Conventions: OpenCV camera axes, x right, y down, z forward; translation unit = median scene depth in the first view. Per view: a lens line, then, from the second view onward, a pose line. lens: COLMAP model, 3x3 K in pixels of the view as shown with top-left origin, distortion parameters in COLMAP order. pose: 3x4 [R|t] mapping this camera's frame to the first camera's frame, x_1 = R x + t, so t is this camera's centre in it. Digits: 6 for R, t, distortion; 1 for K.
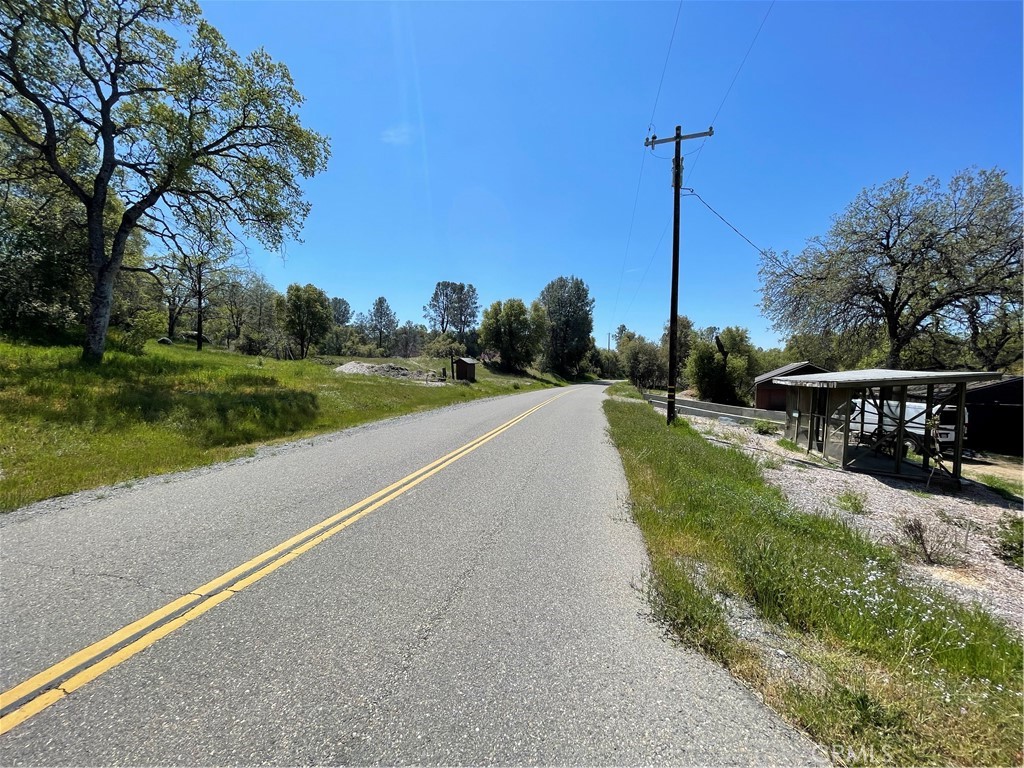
lens RADIAL K [[414.1, 0, 509.9], [0, 414.1, 384.8], [0, 0, 1]] dist [0.007934, -0.002066]
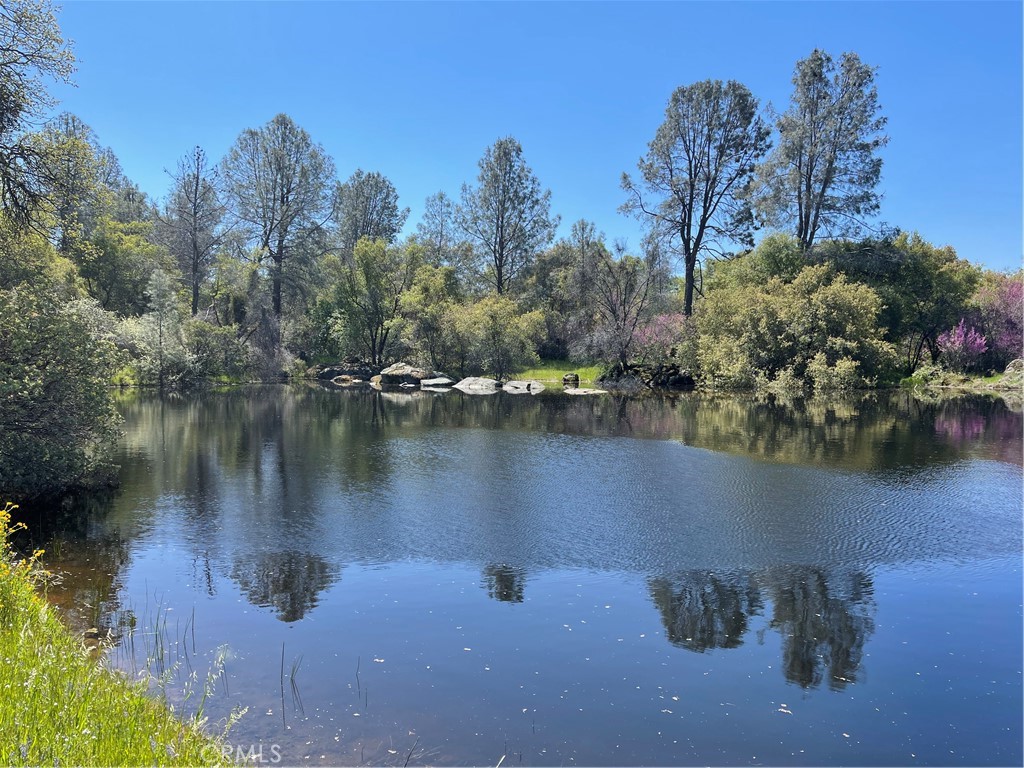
lens RADIAL K [[780.2, 0, 520.7], [0, 780.2, 398.0], [0, 0, 1]] dist [0.057504, -0.069150]
pose [[0.981863, 0.000123, -0.189593, -0.175741], [0.003866, 0.999779, 0.020669, -0.034652], [0.189554, -0.021027, 0.981645, 0.408234]]
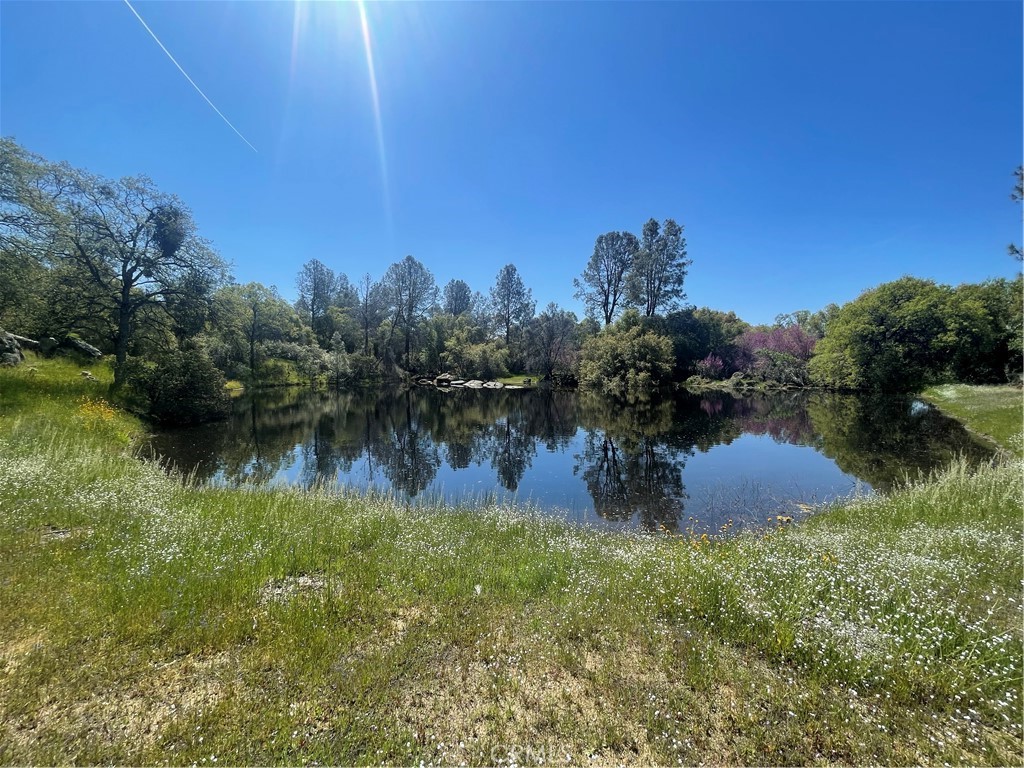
lens RADIAL K [[414.1, 0, 515.2], [0, 414.1, 381.9], [0, 0, 1]] dist [0.007934, -0.002066]
pose [[0.951534, -0.000743, -0.307541, -0.103885], [0.000236, 0.999999, -0.001684, -0.034460], [0.307542, 0.001530, 0.951533, 0.385265]]
